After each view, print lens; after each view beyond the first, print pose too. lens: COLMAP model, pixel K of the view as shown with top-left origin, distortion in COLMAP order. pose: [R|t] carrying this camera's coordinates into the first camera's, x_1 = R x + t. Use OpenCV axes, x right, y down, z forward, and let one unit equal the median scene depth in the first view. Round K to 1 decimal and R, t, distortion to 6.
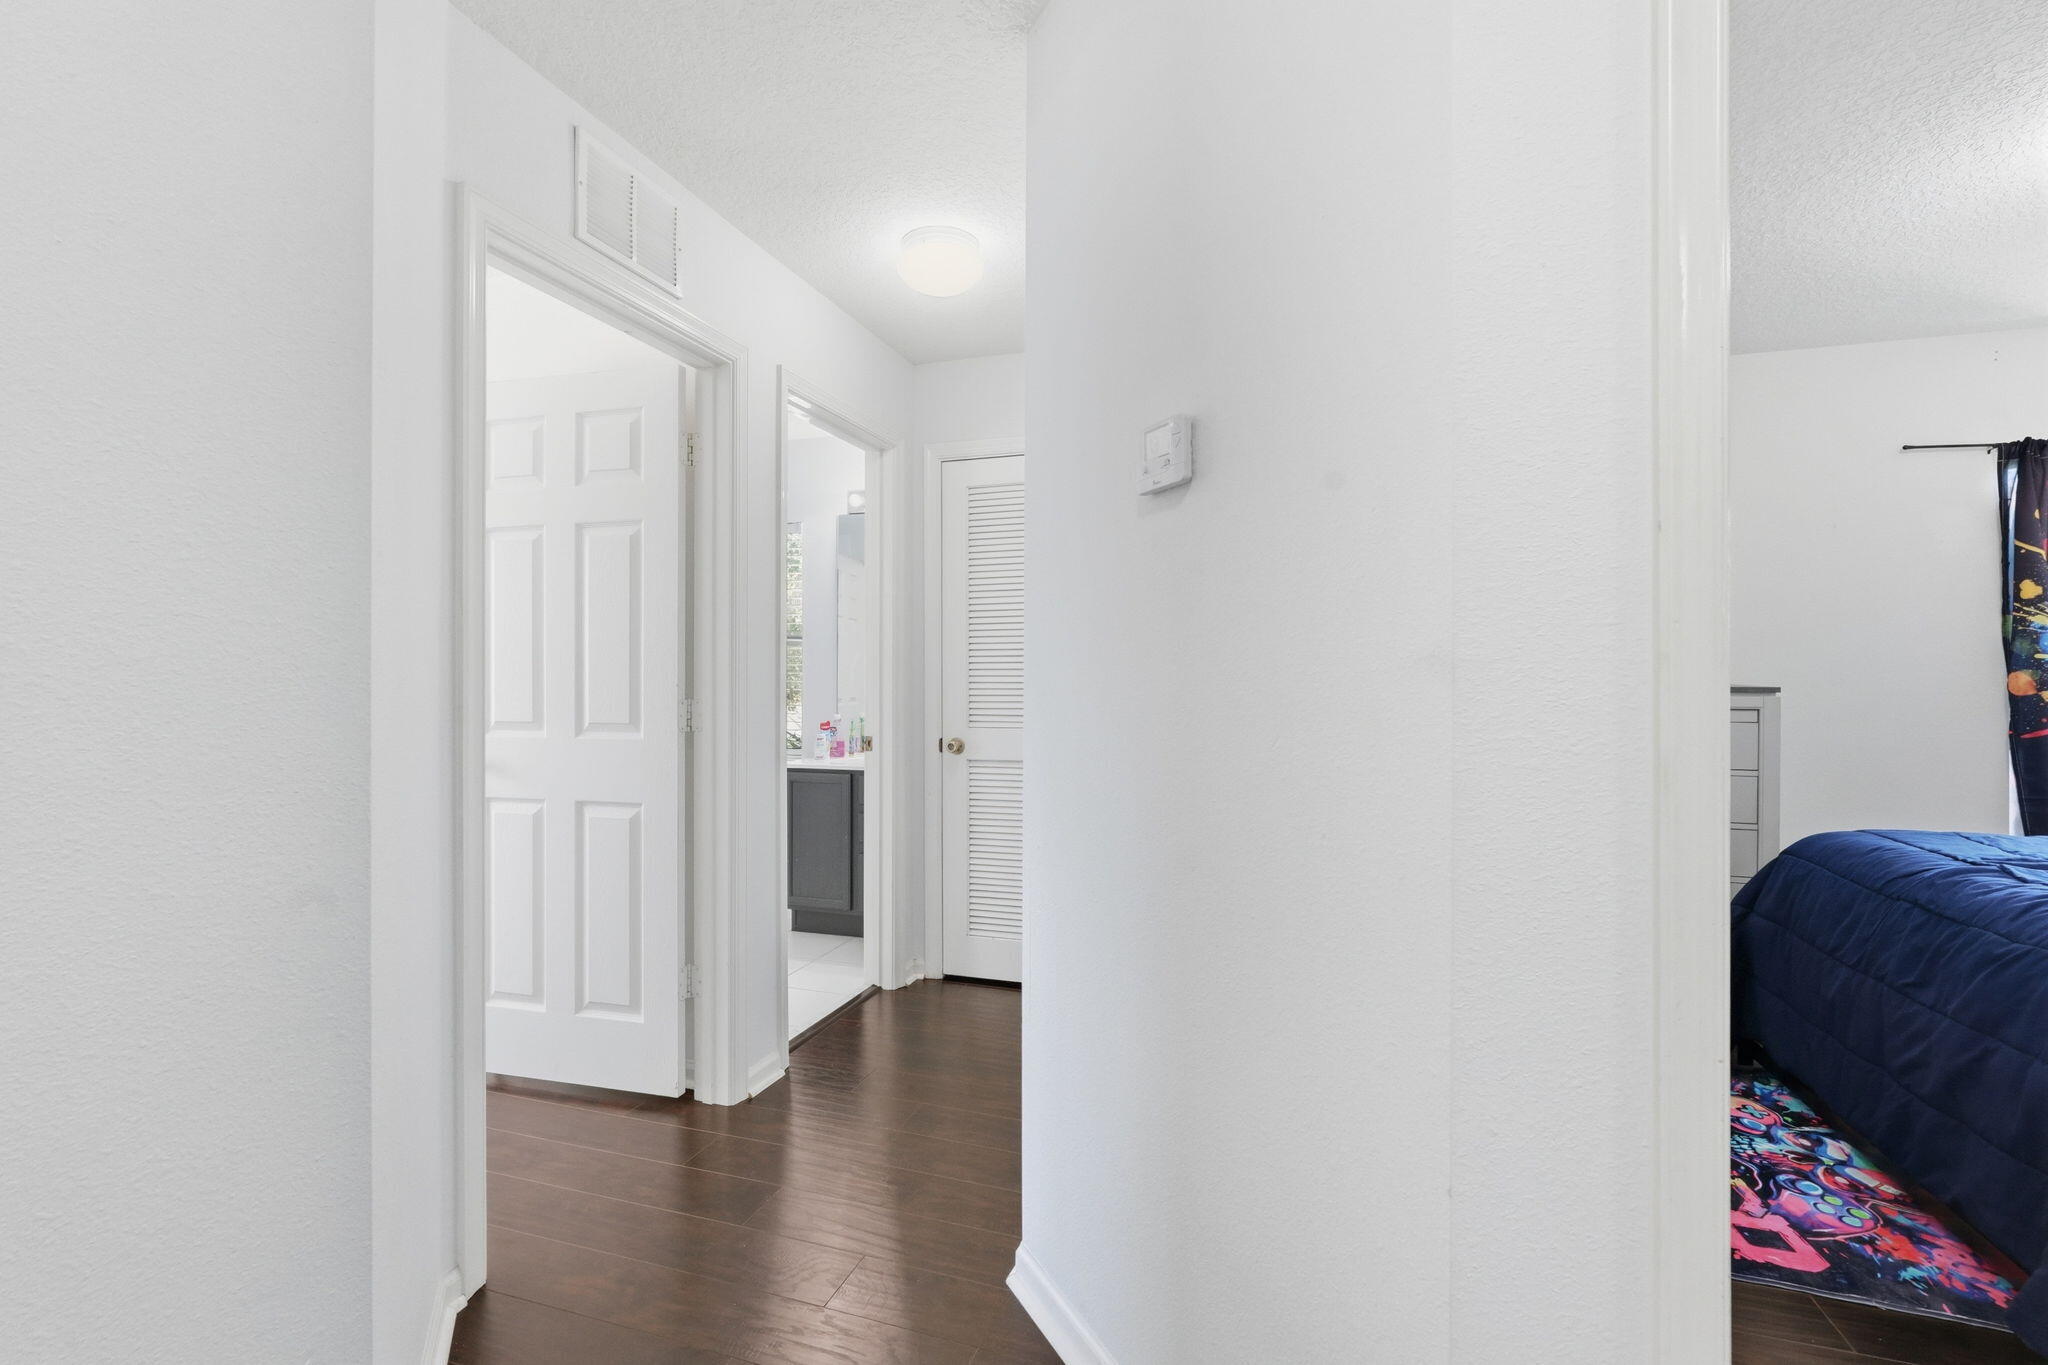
lens RADIAL K [[893.3, 0, 1022.1], [0, 893.3, 674.3], [0, 0, 1]] dist [-0.014342, 0.001314]
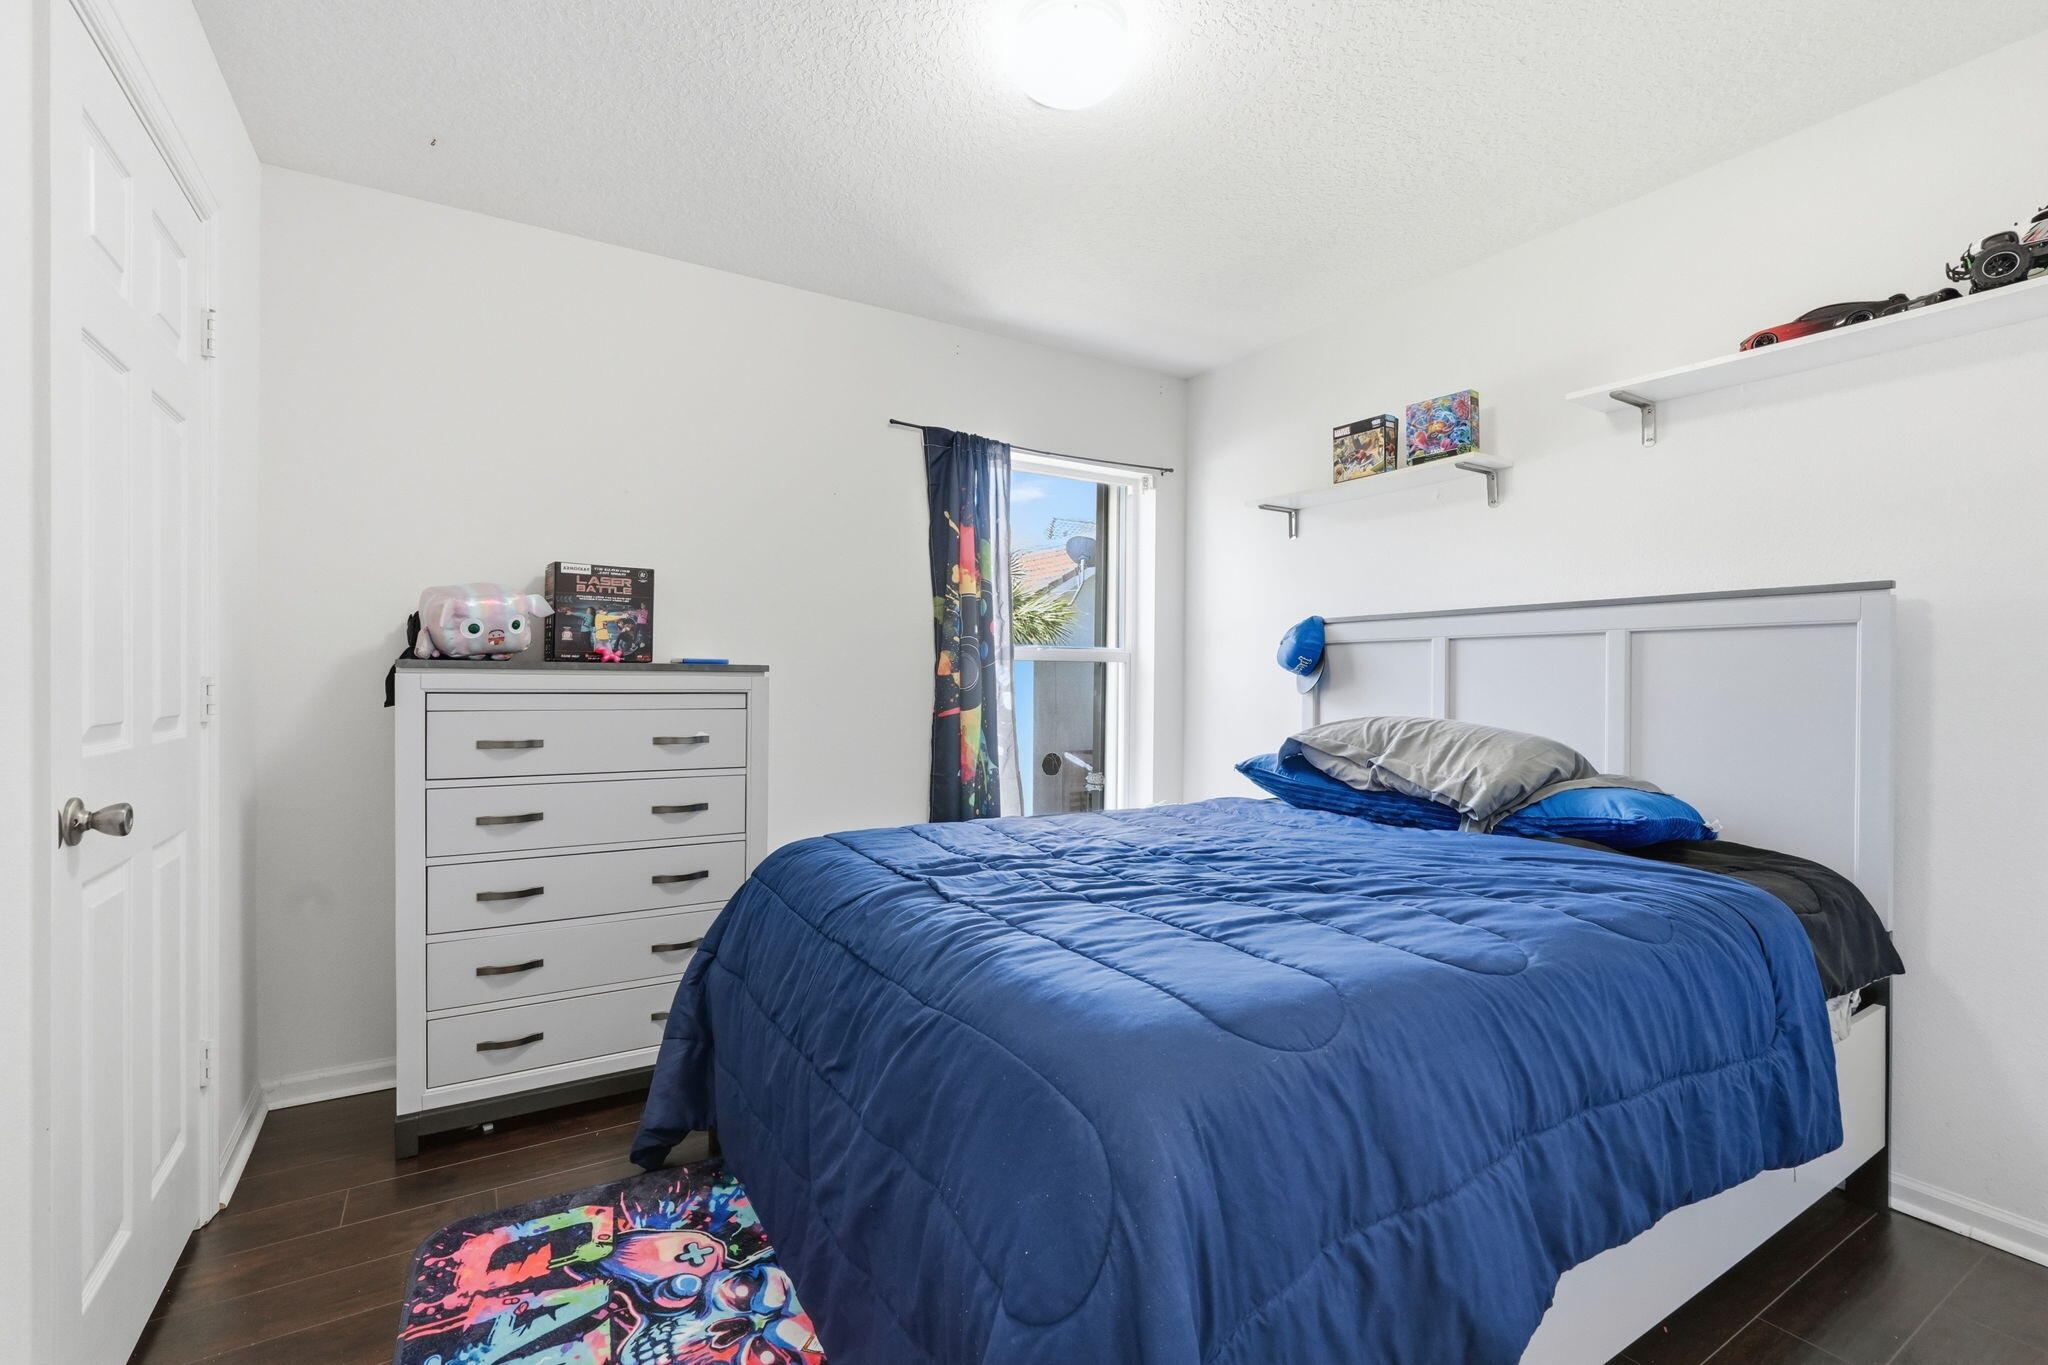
lens RADIAL K [[893.3, 0, 1022.1], [0, 893.3, 674.3], [0, 0, 1]] dist [-0.014342, 0.001314]
pose [[0.642371, -0.002569, 0.766389, 0.539428], [-0.006609, 0.999939, 0.008892, 0.020618], [-0.766365, -0.010777, 0.642315, 0.407801]]
